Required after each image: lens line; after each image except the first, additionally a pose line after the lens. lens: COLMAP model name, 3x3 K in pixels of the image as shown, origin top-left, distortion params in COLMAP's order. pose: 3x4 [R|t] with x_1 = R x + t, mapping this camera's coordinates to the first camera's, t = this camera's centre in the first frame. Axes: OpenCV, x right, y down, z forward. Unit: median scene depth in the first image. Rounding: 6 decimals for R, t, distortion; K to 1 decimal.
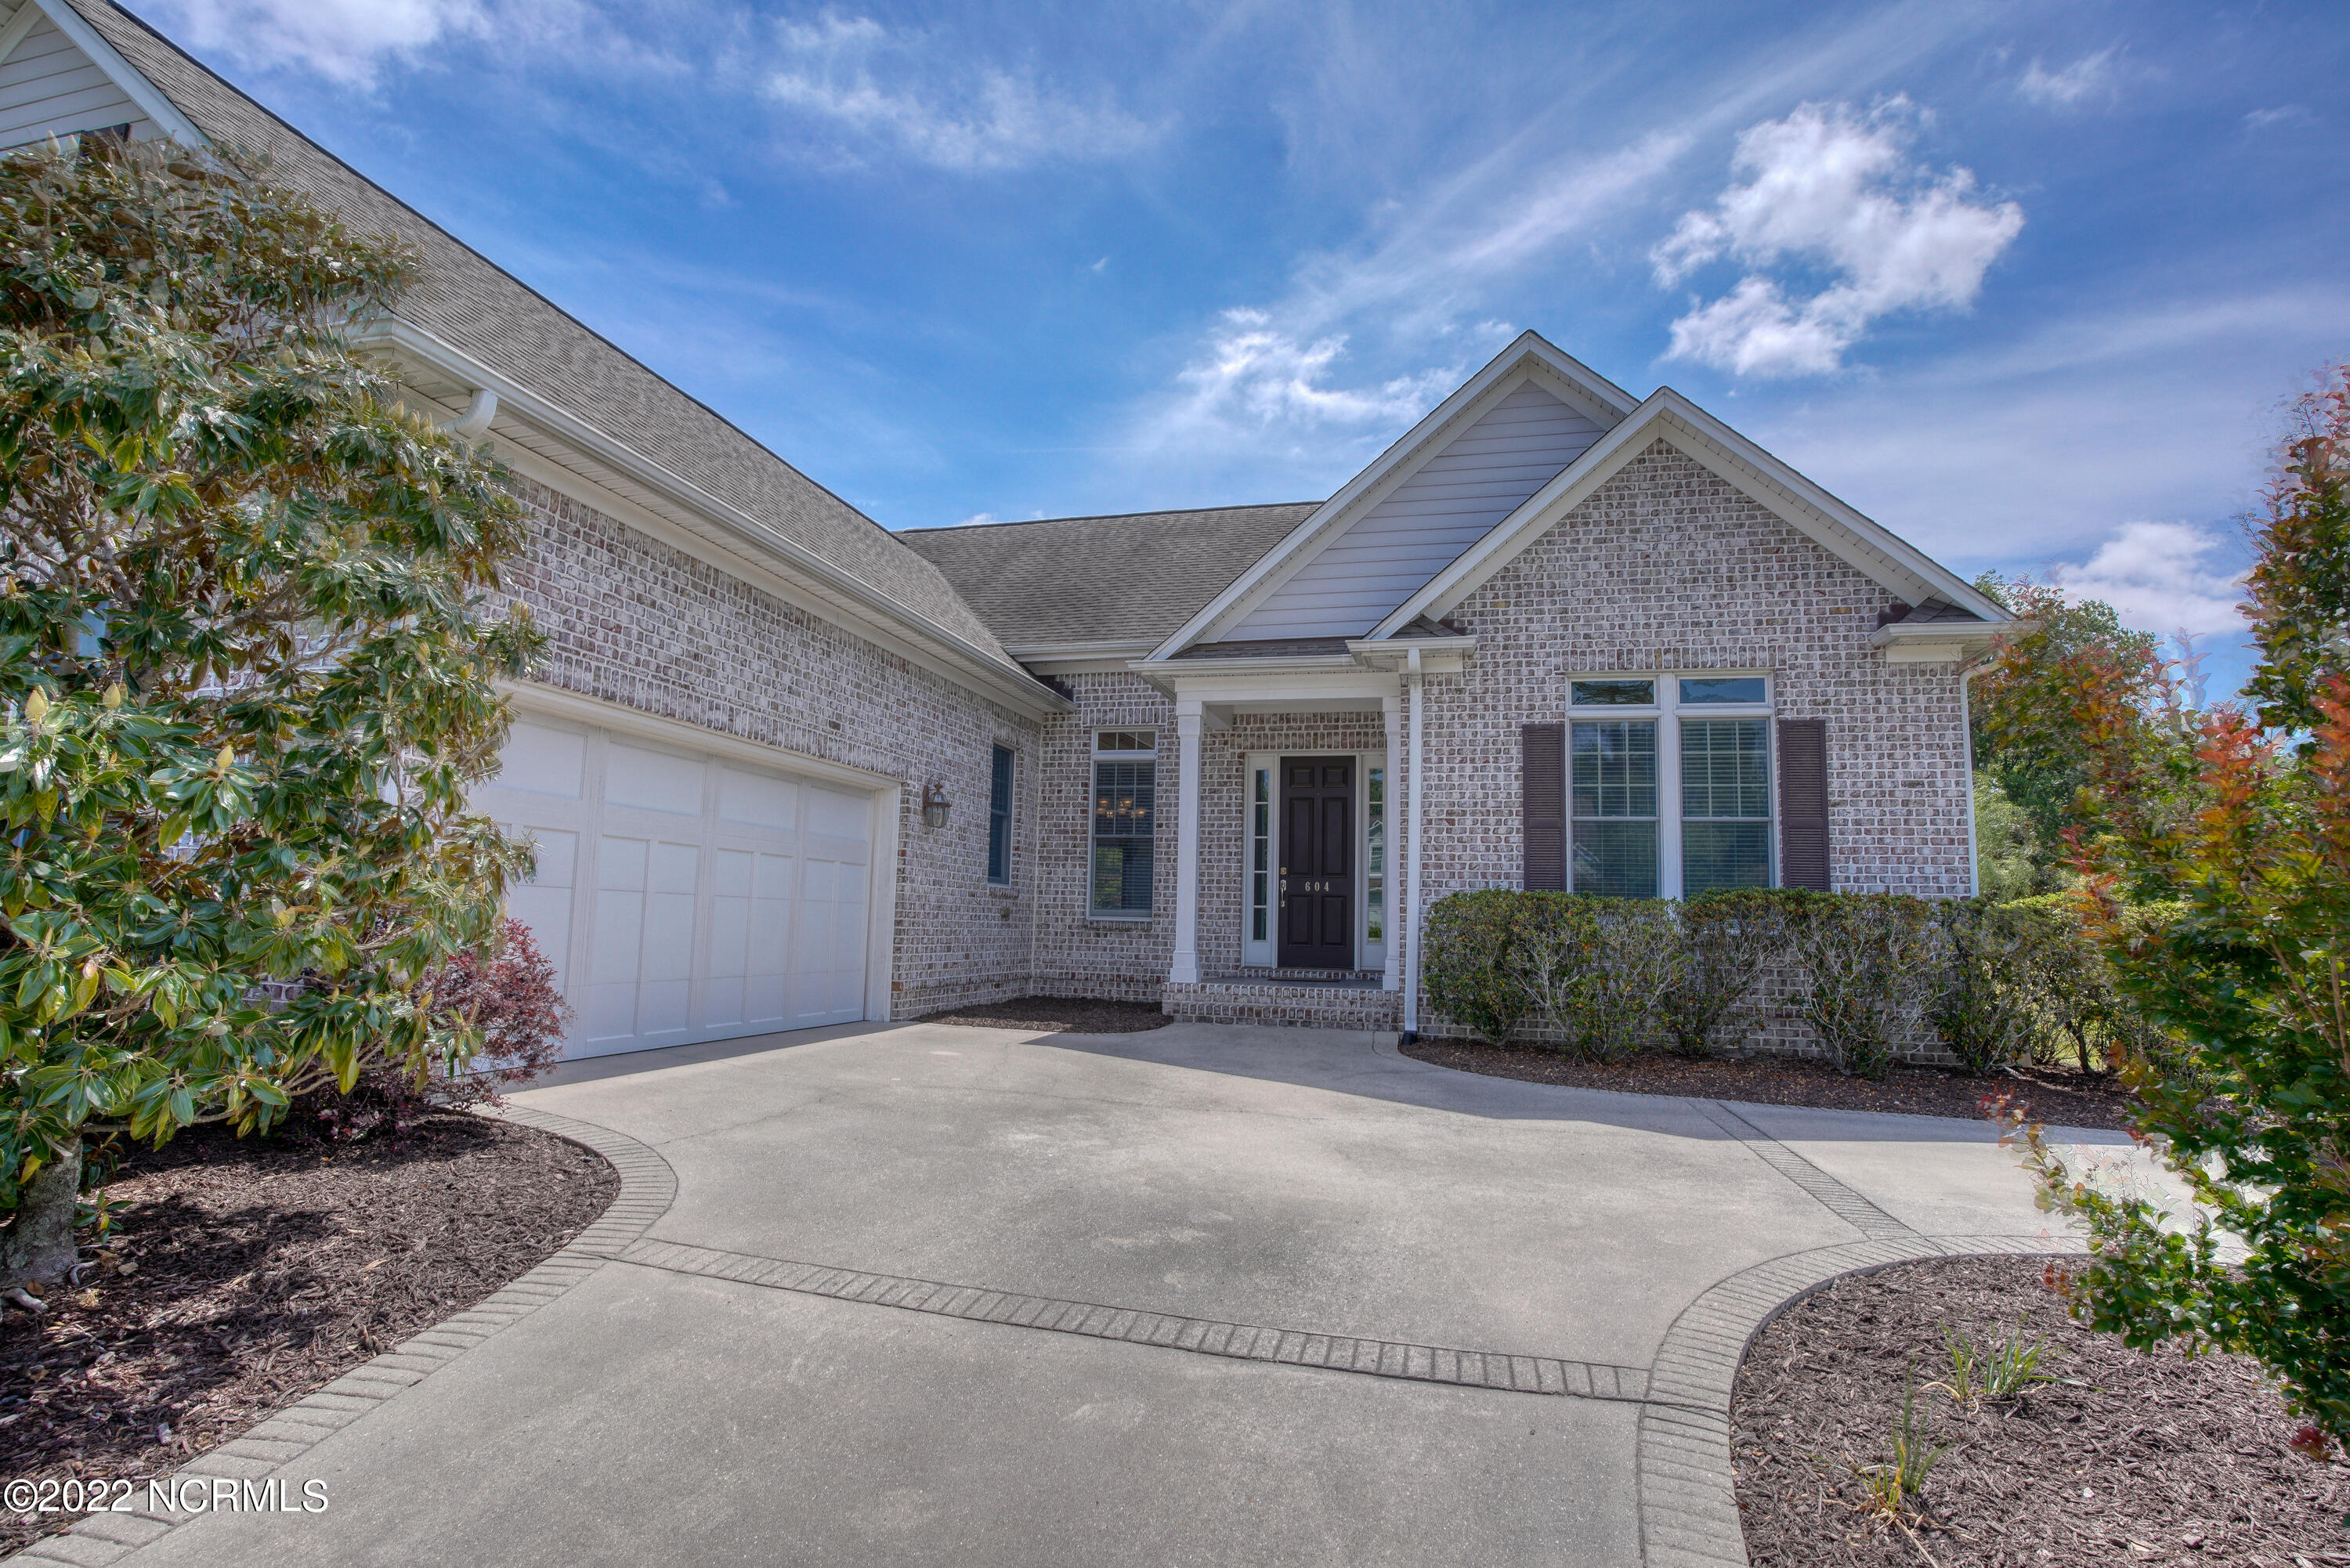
lens RADIAL K [[1017.4, 0, 1088.0], [0, 1017.4, 789.6], [0, 0, 1]] dist [-0.068827, 0.021328]
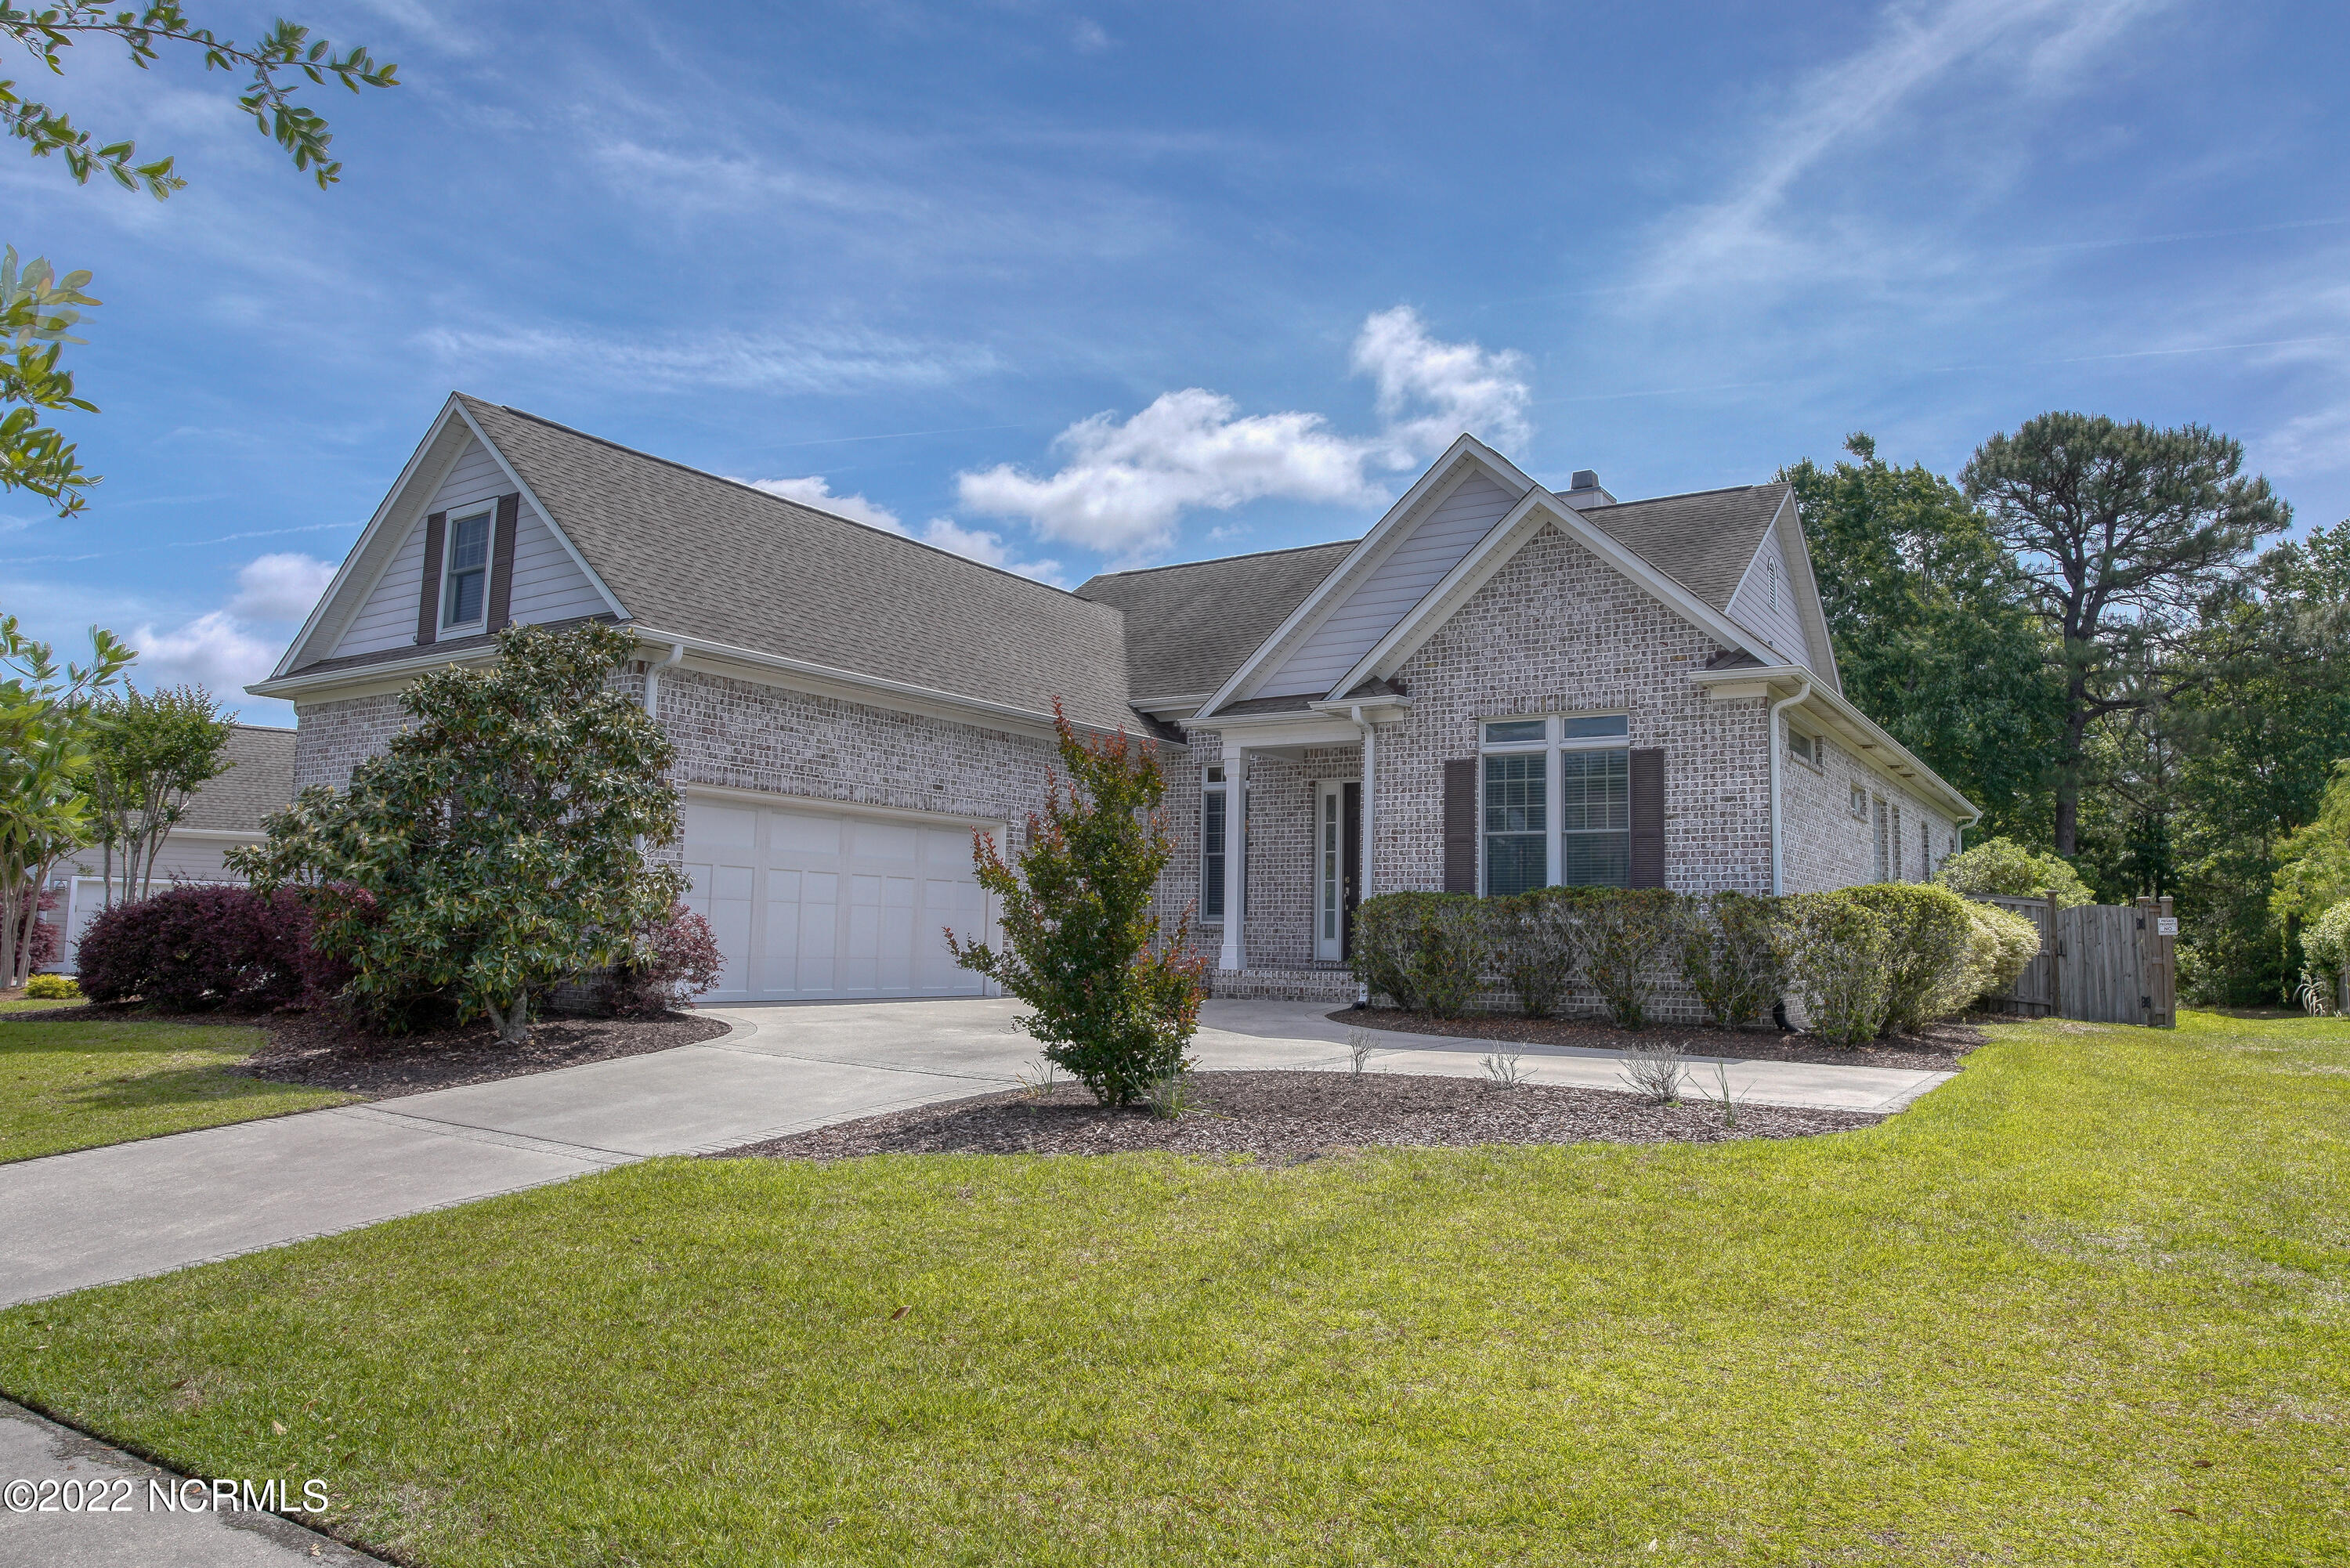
lens RADIAL K [[1143.8, 0, 1163.3], [0, 1143.8, 795.7], [0, 0, 1]] dist [-0.073621, 0.032515]
pose [[0.967908, -0.042019, -0.247766, 0.459783], [0.042013, 0.999103, -0.005313, -0.028961], [0.247767, -0.005267, 0.968805, -0.493633]]
